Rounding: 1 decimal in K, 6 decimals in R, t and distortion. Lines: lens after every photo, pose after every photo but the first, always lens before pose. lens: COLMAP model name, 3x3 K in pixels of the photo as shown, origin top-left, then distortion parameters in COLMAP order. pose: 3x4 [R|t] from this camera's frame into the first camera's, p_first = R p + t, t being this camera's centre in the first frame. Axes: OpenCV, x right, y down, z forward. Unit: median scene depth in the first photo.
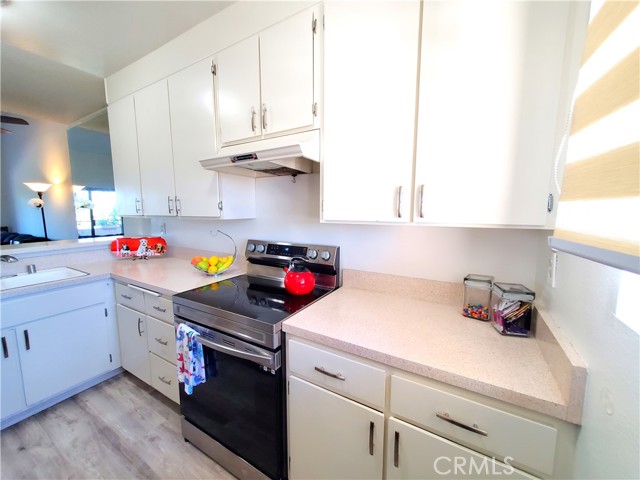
lens RADIAL K [[252.3, 0, 318.2], [0, 252.3, 238.8], [0, 0, 1]] dist [0.005113, -0.000994]
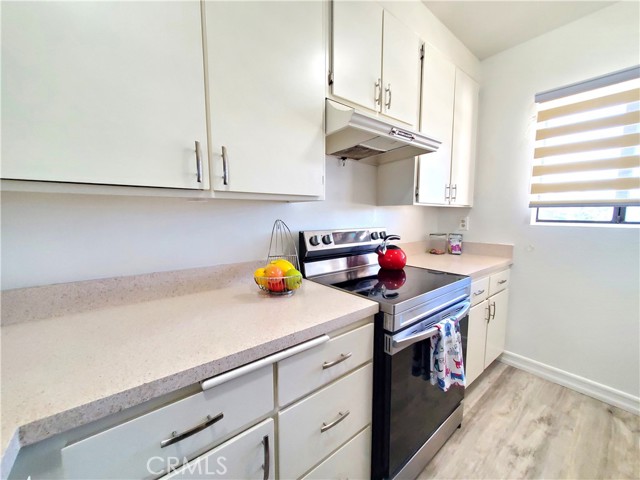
lens RADIAL K [[252.3, 0, 320.0], [0, 252.3, 239.6], [0, 0, 1]] dist [0.005113, -0.000994]
pose [[0.353243, -0.088269, 0.931358, -1.000998], [0.112193, 0.992351, 0.051498, -0.004483], [-0.928780, 0.086301, 0.360444, 0.734368]]
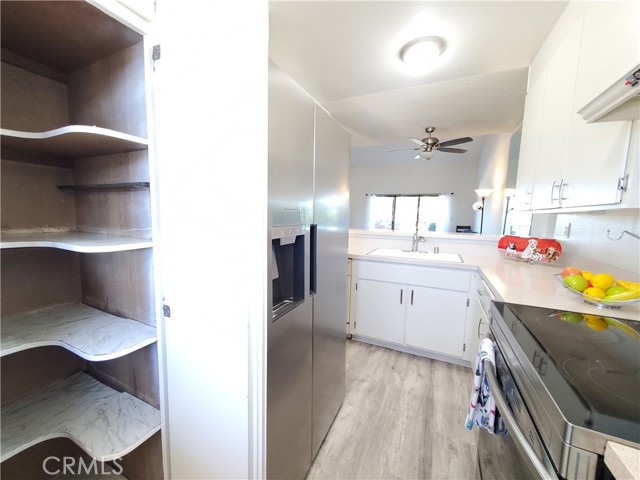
lens RADIAL K [[252.3, 0, 321.6], [0, 252.3, 238.9], [0, 0, 1]] dist [0.005113, -0.000994]
pose [[0.093694, 0.105071, -0.990041, 0.107598], [-0.141340, 0.985748, 0.091239, 0.029325], [0.985517, 0.131383, 0.107209, 0.293223]]
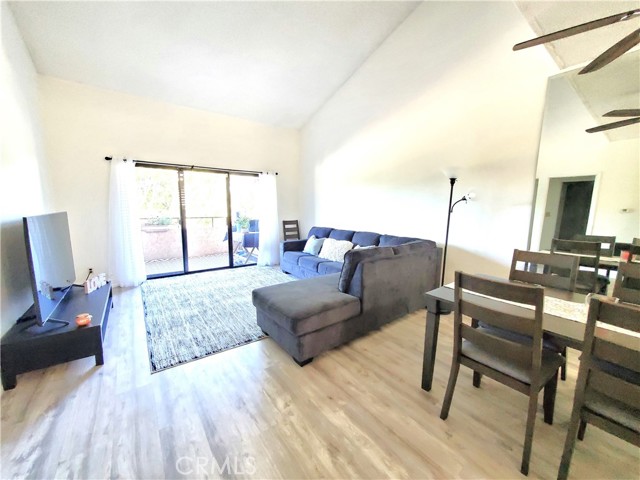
lens RADIAL K [[252.3, 0, 318.9], [0, 252.3, 240.6], [0, 0, 1]] dist [0.005113, -0.000994]
pose [[0.925900, 0.064396, -0.372240, -2.616560], [-0.058643, 0.997920, 0.026770, 0.001130], [0.373190, -0.002957, 0.927750, 0.352375]]
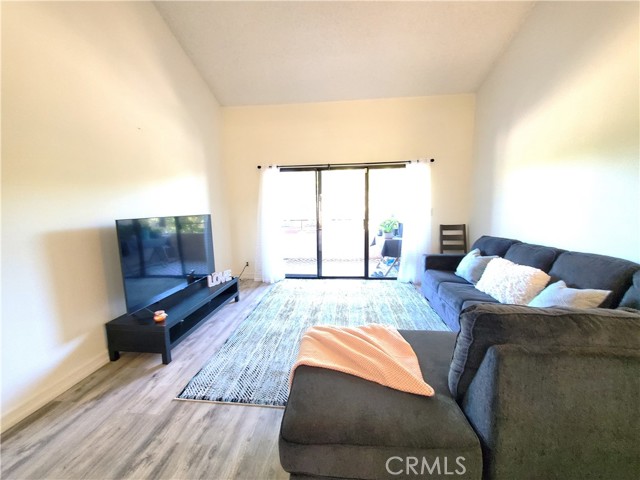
lens RADIAL K [[252.3, 0, 318.9], [0, 252.3, 239.1], [0, 0, 1]] dist [0.005113, -0.000994]
pose [[0.429330, 0.106718, -0.896821, -2.631631], [-0.092040, 0.992994, 0.074100, -0.077501], [0.898446, 0.050730, 0.436144, 1.157112]]
